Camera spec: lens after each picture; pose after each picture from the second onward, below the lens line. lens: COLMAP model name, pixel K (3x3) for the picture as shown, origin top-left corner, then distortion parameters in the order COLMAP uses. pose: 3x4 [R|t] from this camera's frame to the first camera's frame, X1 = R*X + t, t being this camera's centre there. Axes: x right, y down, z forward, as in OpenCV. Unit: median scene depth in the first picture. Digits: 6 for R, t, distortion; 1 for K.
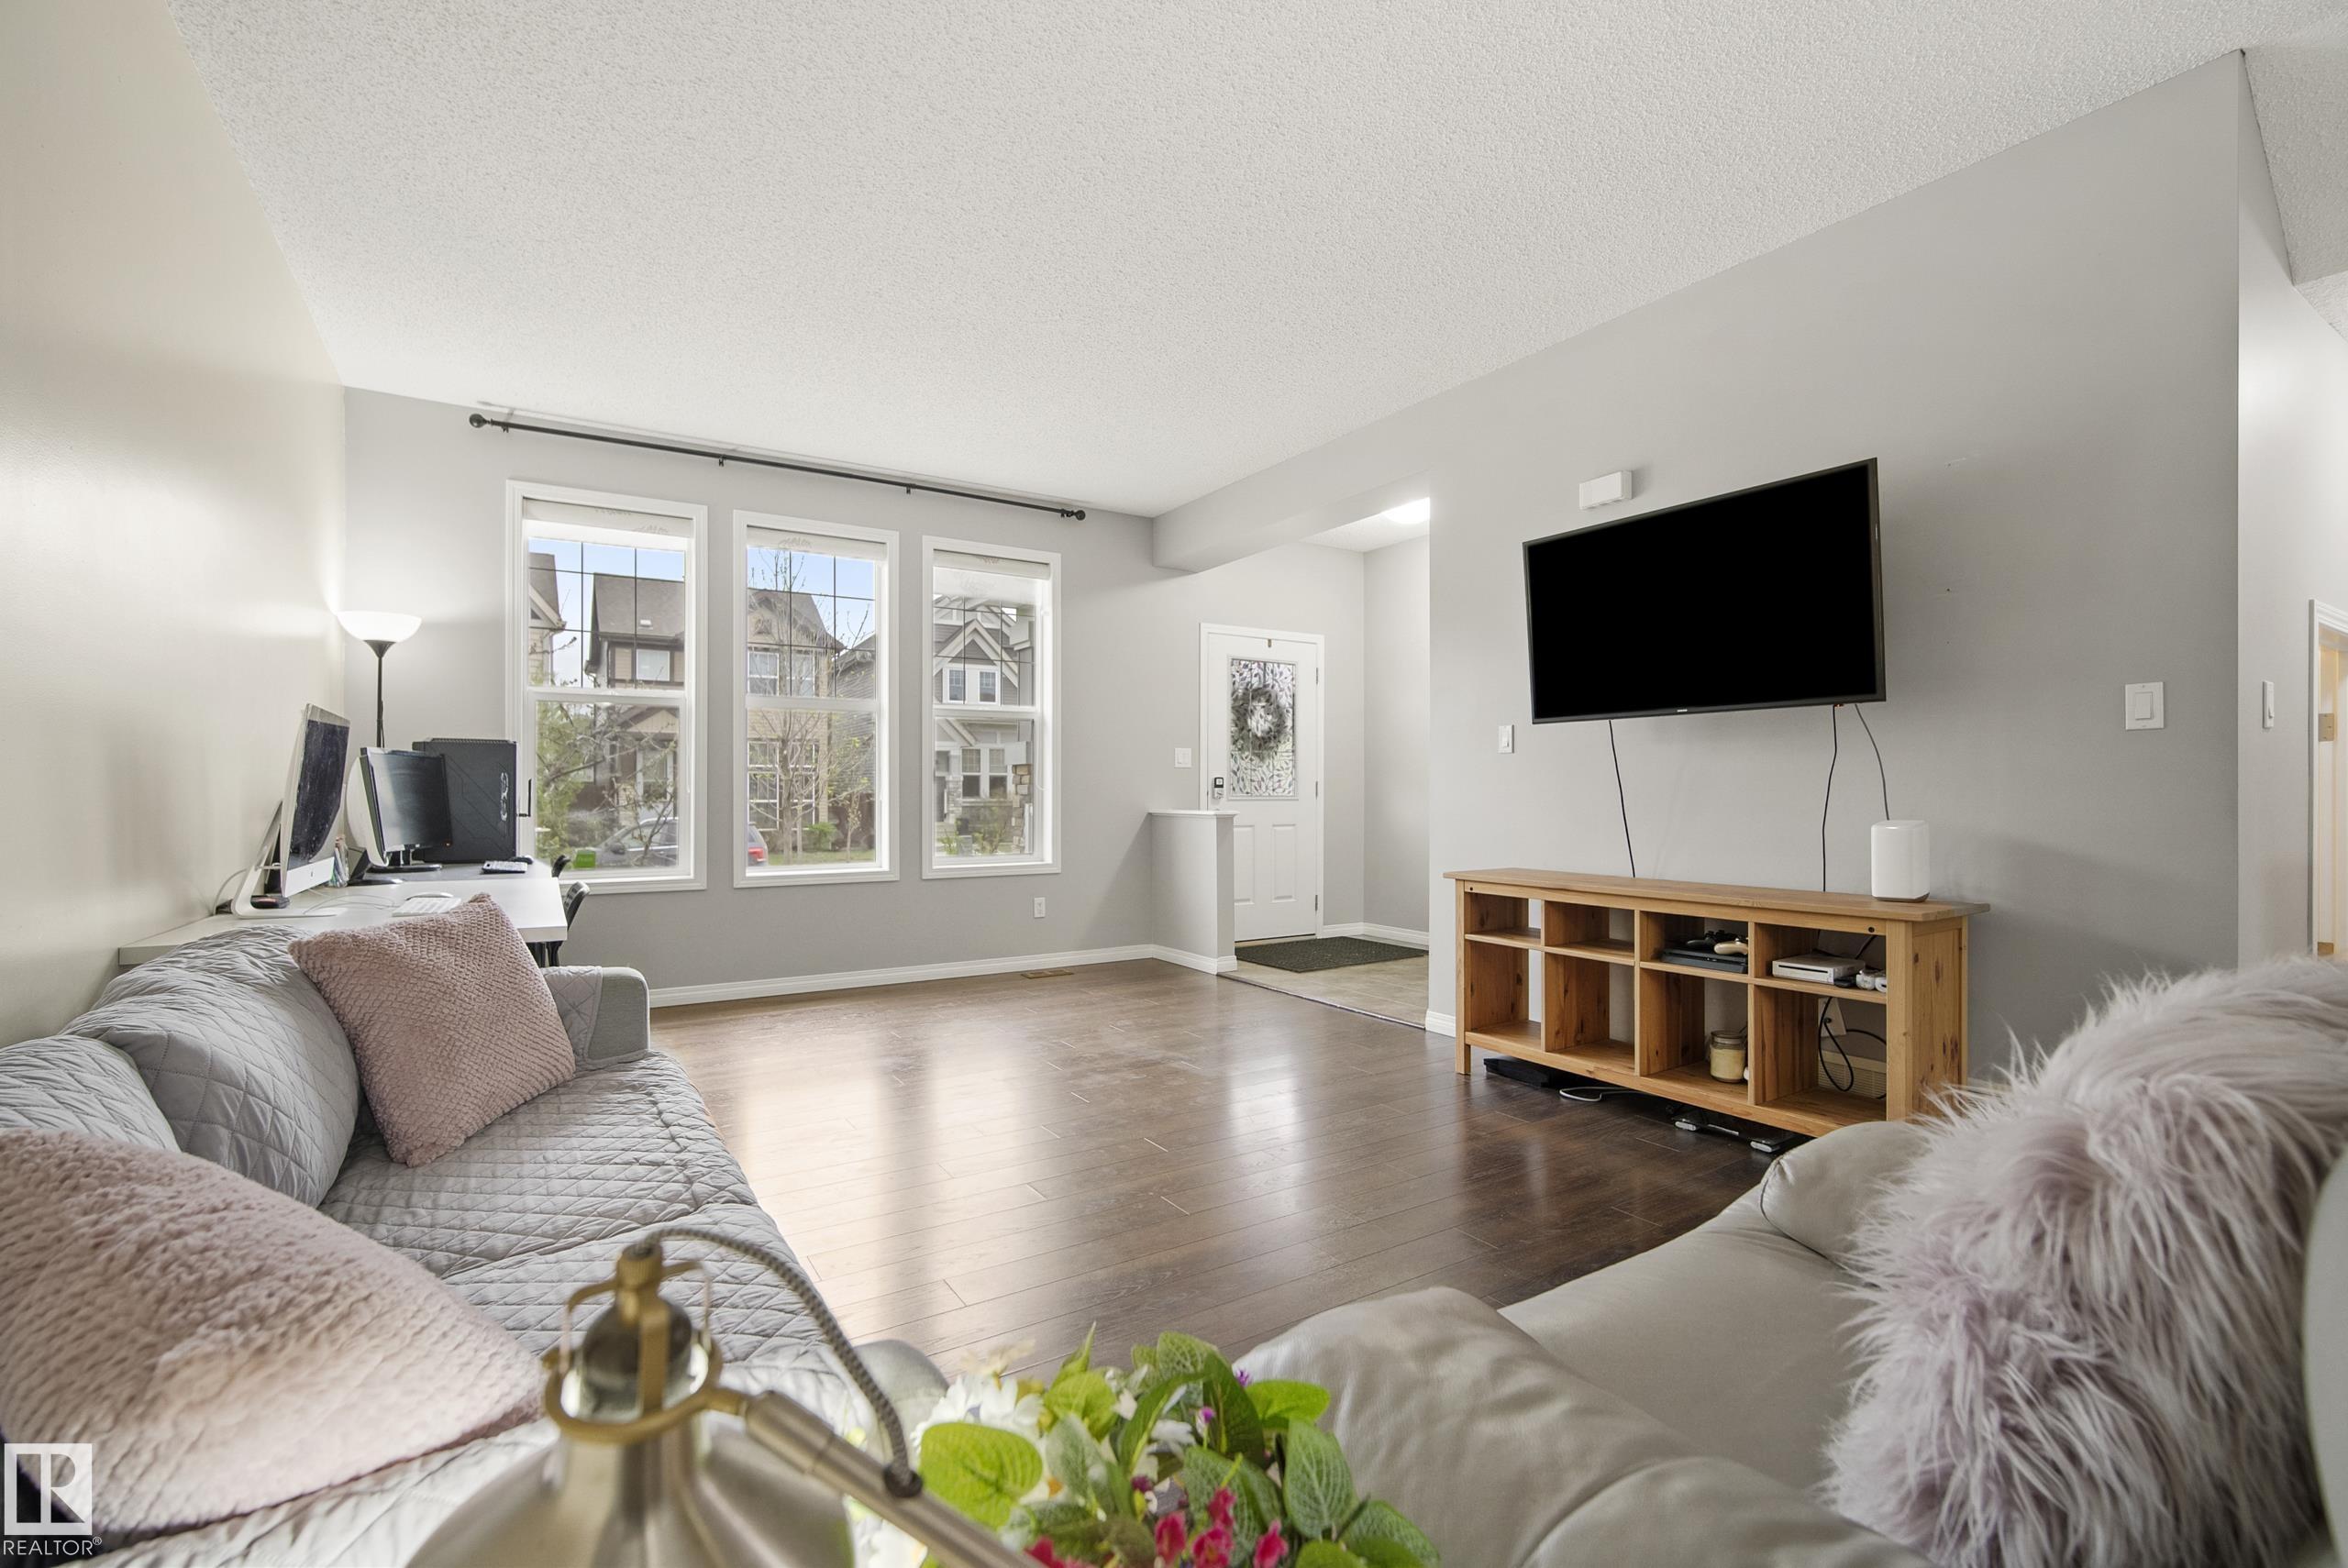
lens RADIAL K [[1039.5, 0, 1160.3], [0, 1039.5, 789.3], [0, 0, 1]] dist [0.000749, 0.000112]
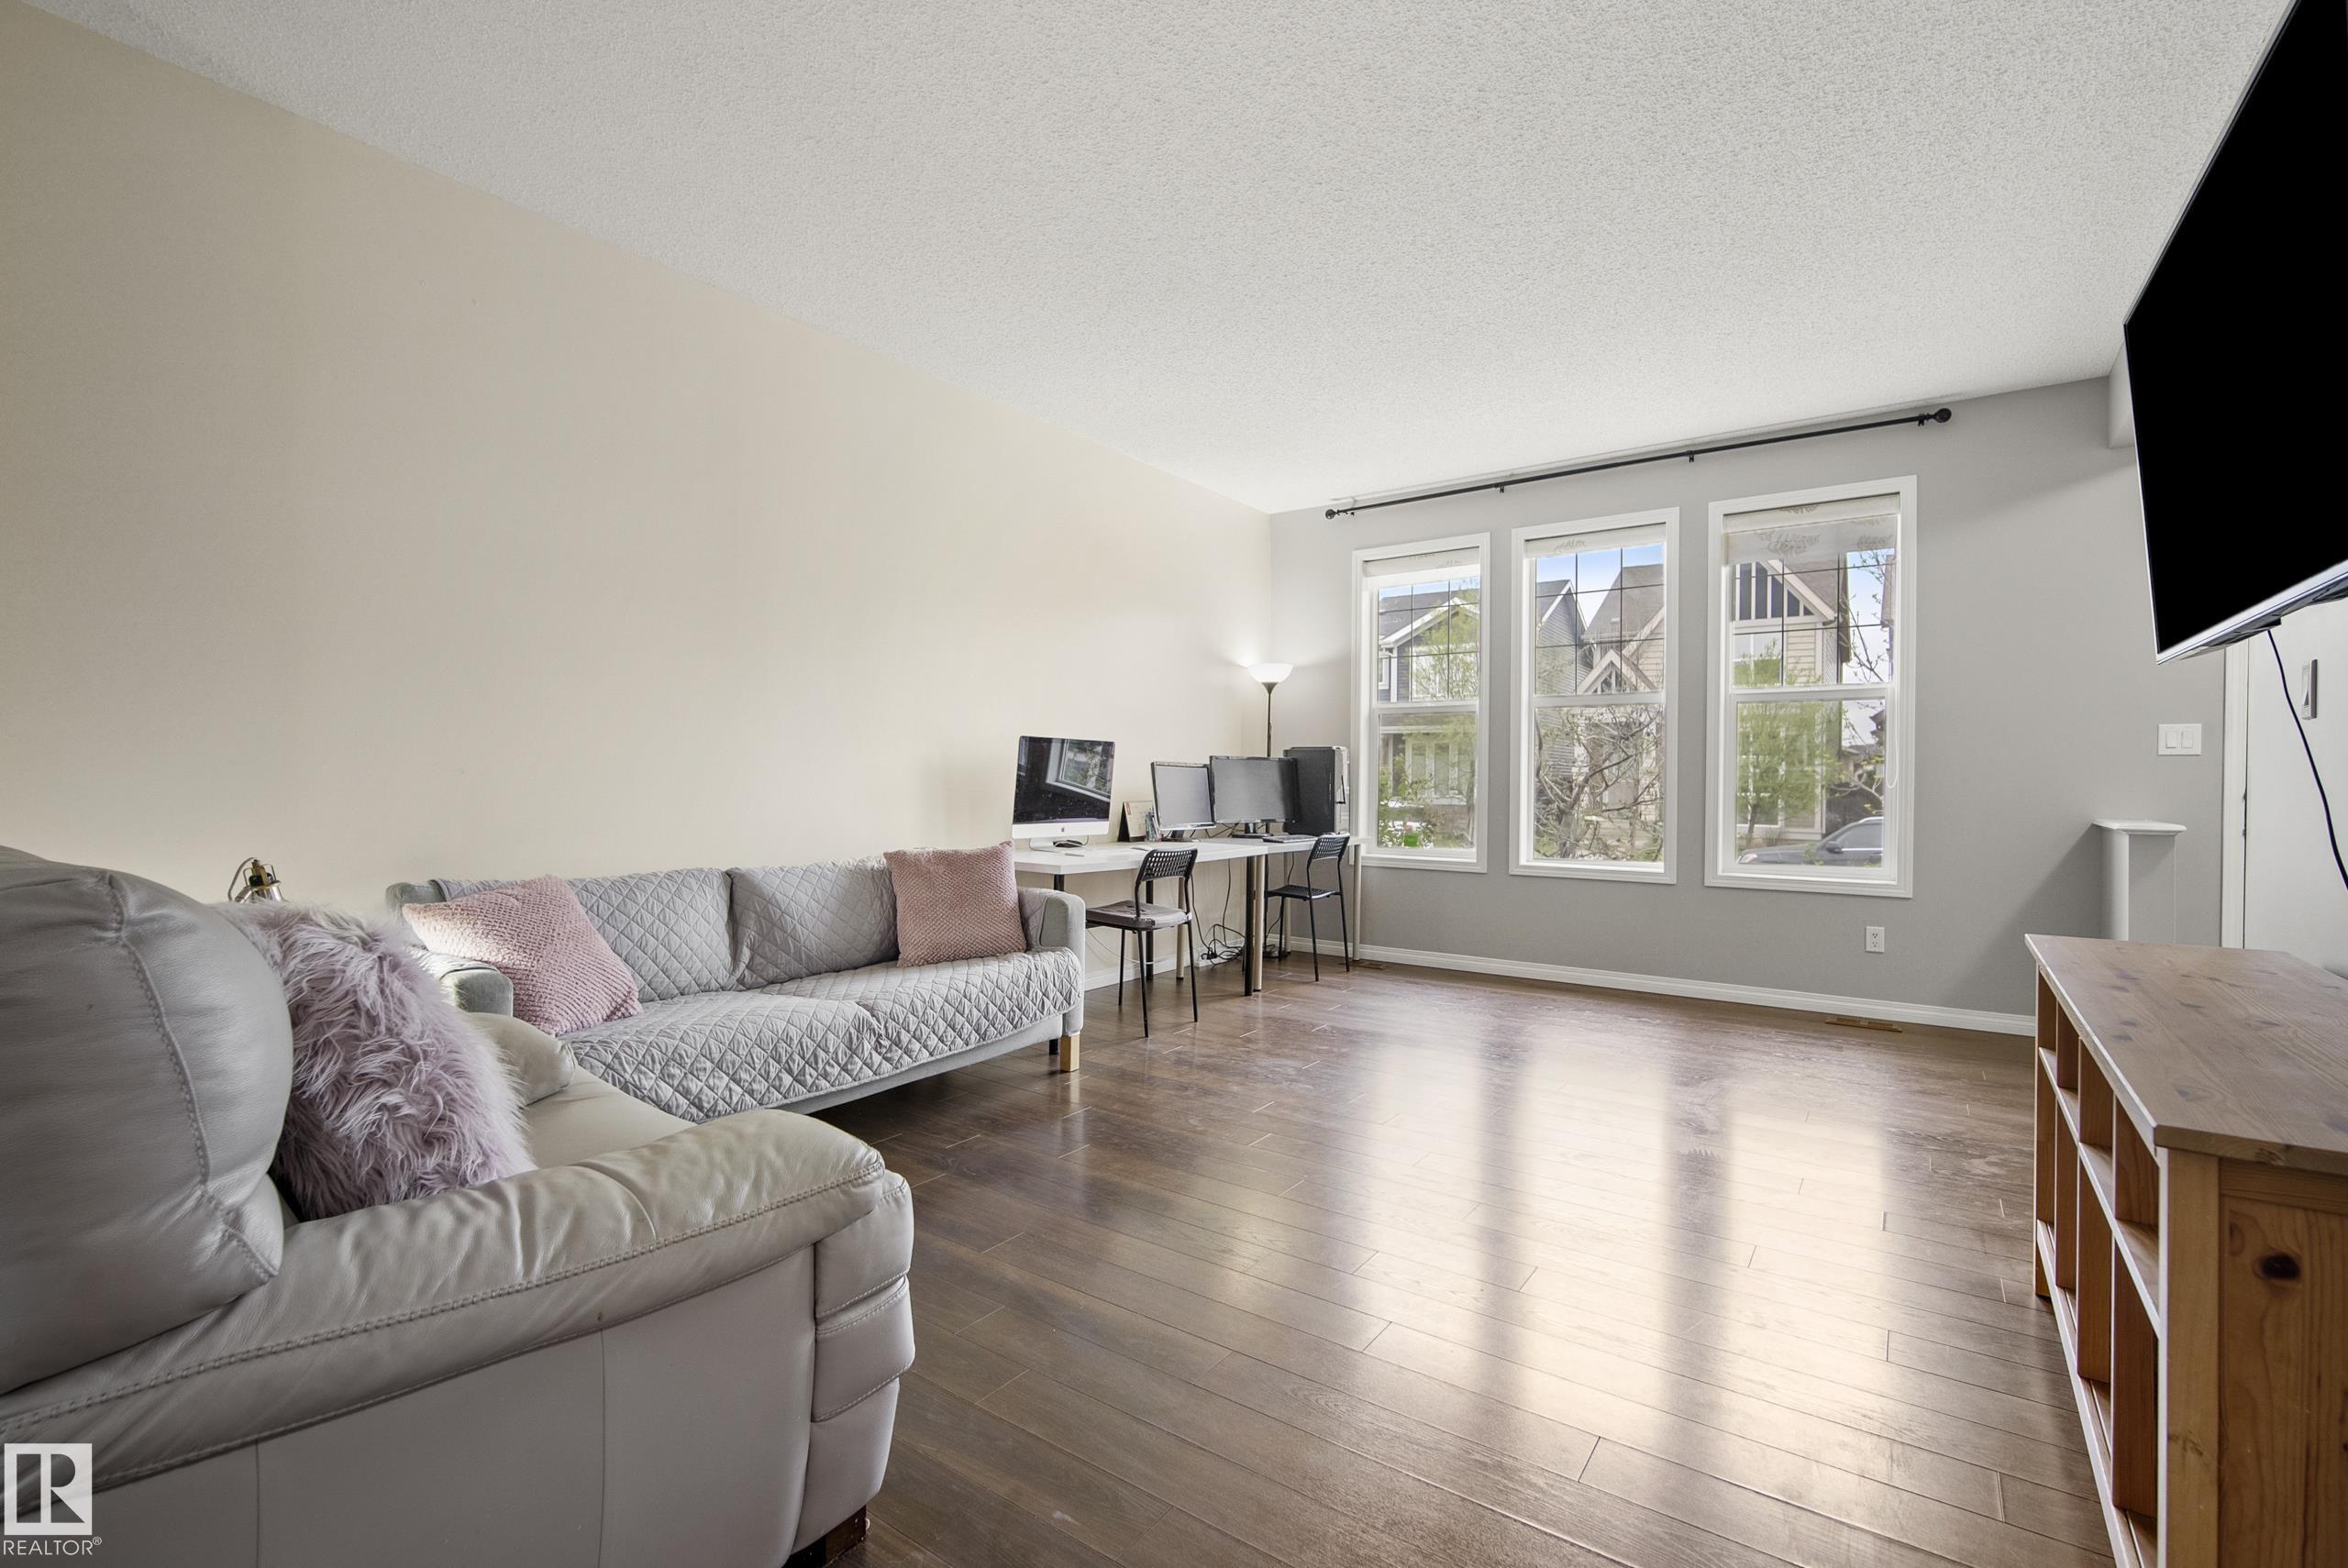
lens RADIAL K [[1027.9, 0, 1174.0], [0, 1027.9, 784.0], [0, 0, 1]] dist [-0.001823, -0.000125]
pose [[0.387075, 0.003199, -0.922043, 0.389950], [-0.008385, 0.999965, -0.000051, 0.002191], [0.922010, 0.007752, 0.387088, 0.220428]]
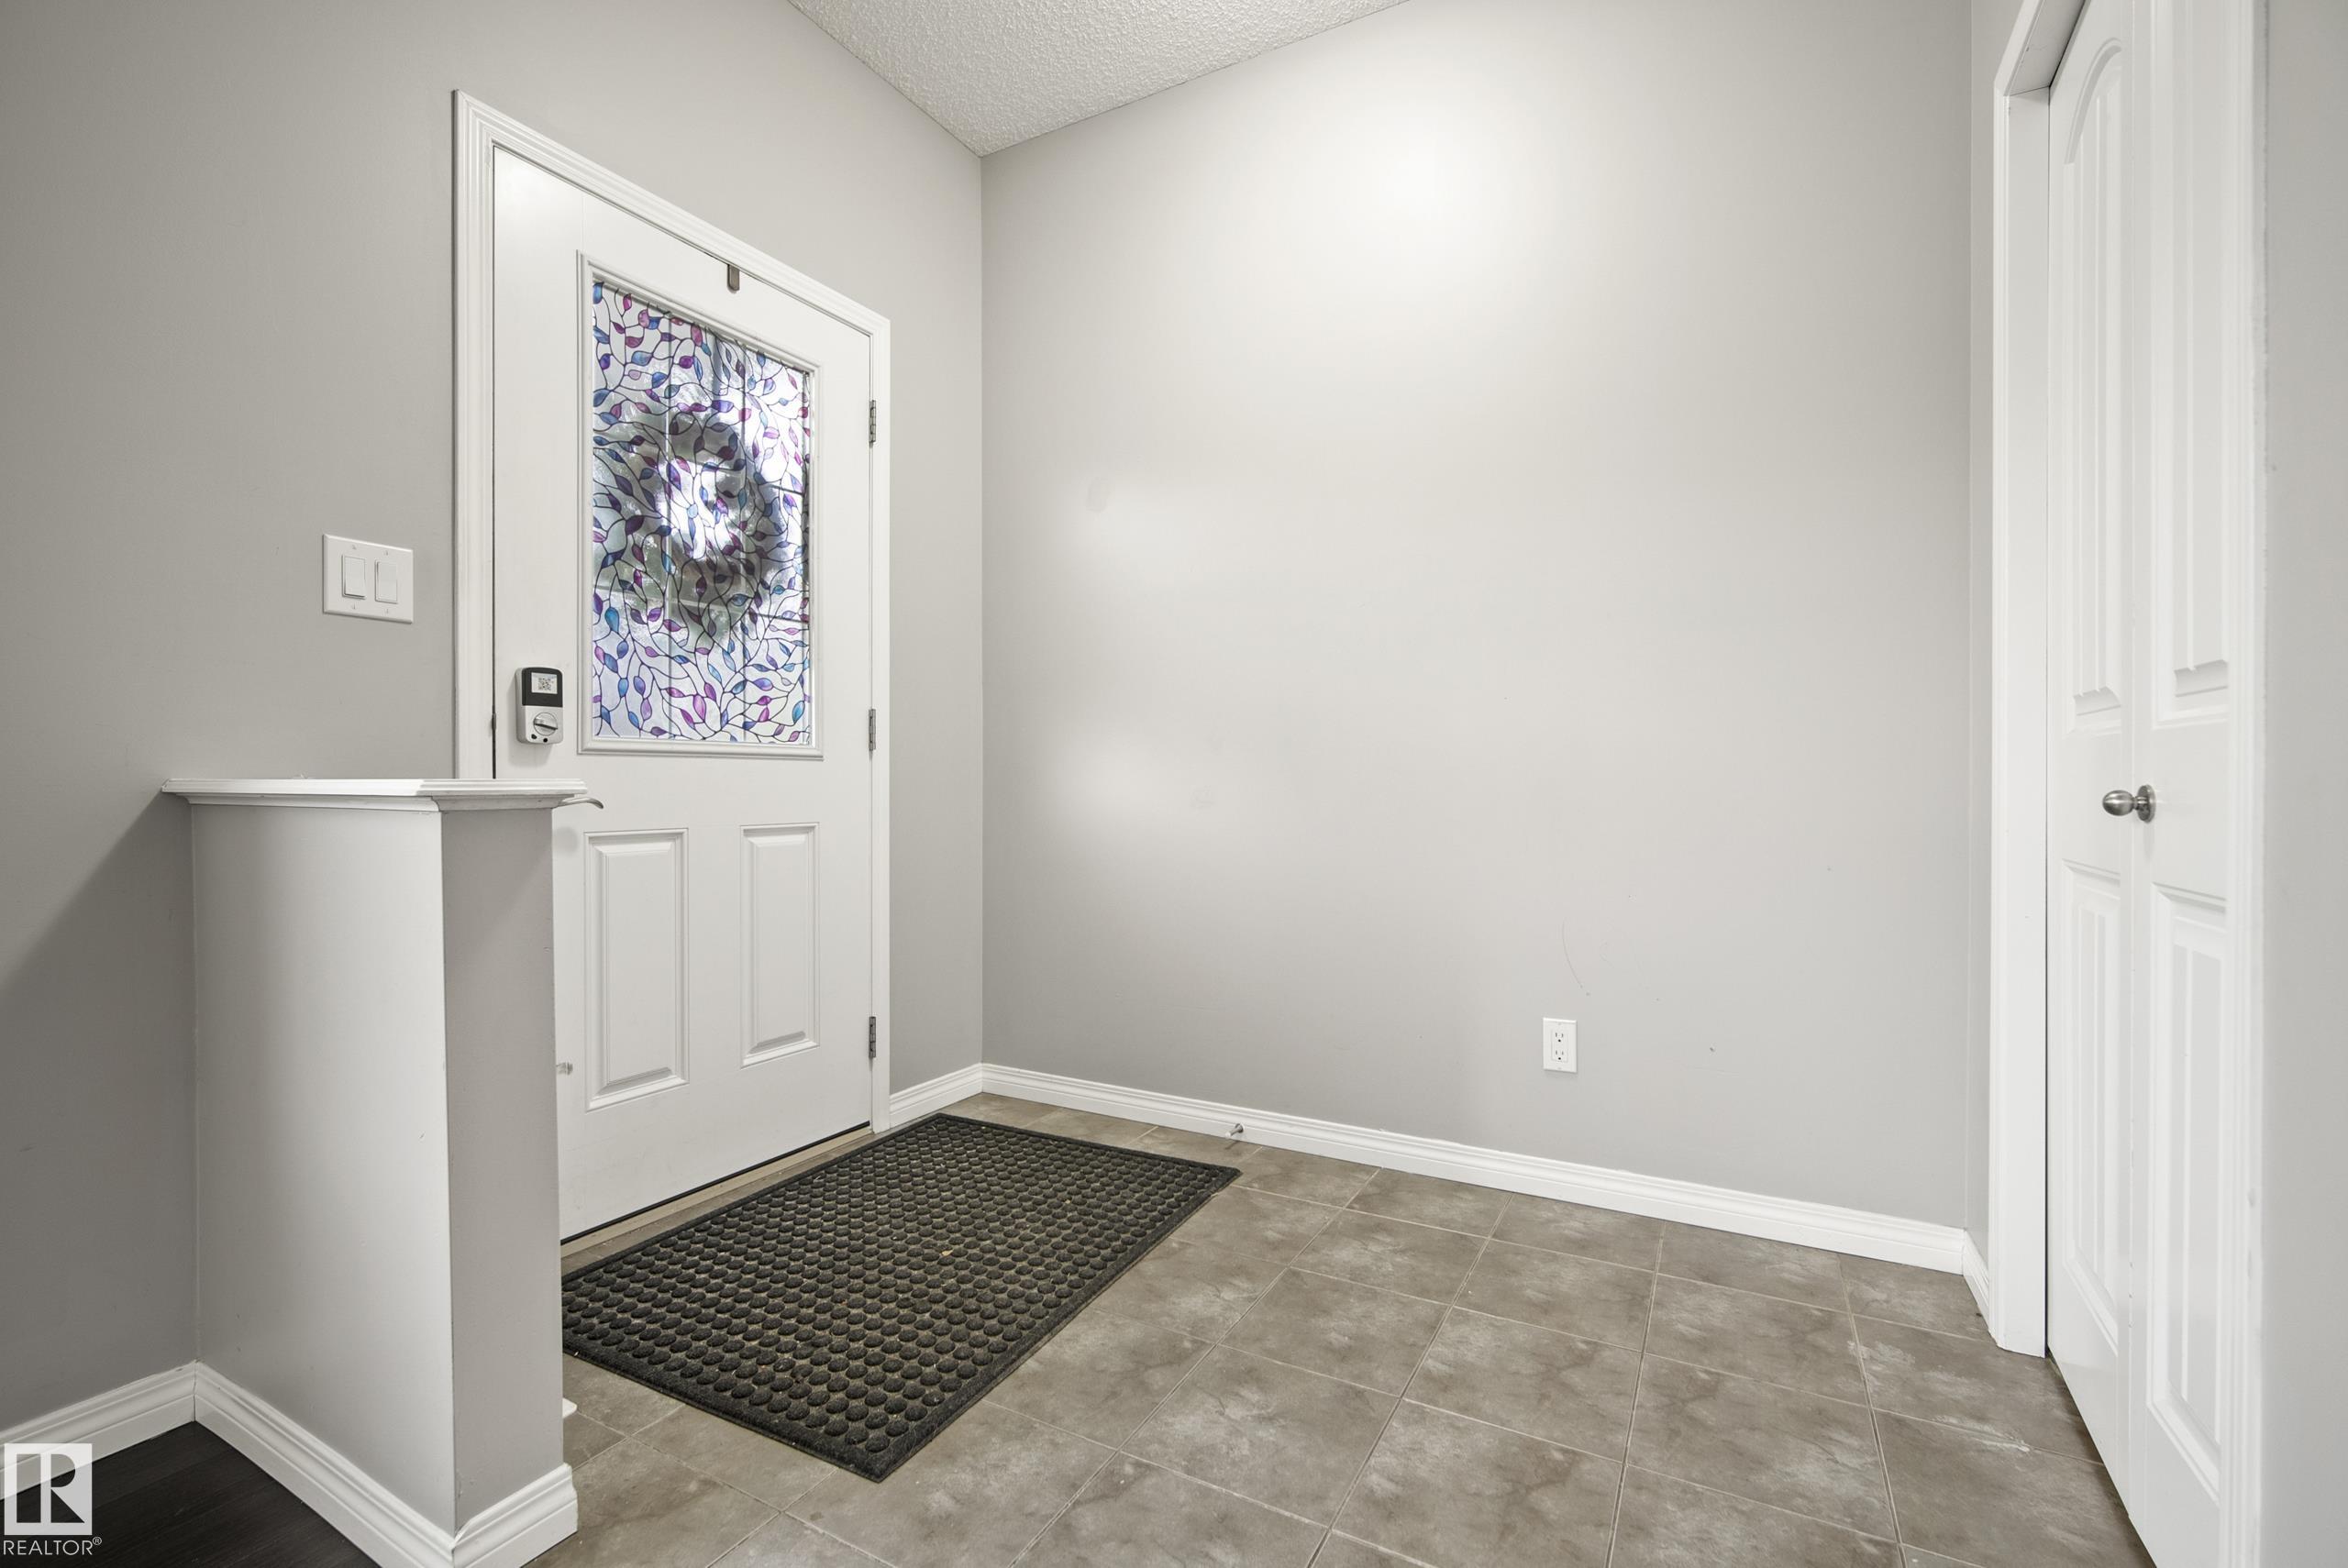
lens RADIAL K [[1039.5, 0, 1160.3], [0, 1039.5, 789.3], [0, 0, 1]] dist [0.000749, 0.000112]
pose [[0.879161, 0.001164, 0.476523, 0.077356], [0.000967, 0.999991, -0.004226, 0.025539], [-0.476523, 0.004176, 0.879152, 0.741737]]
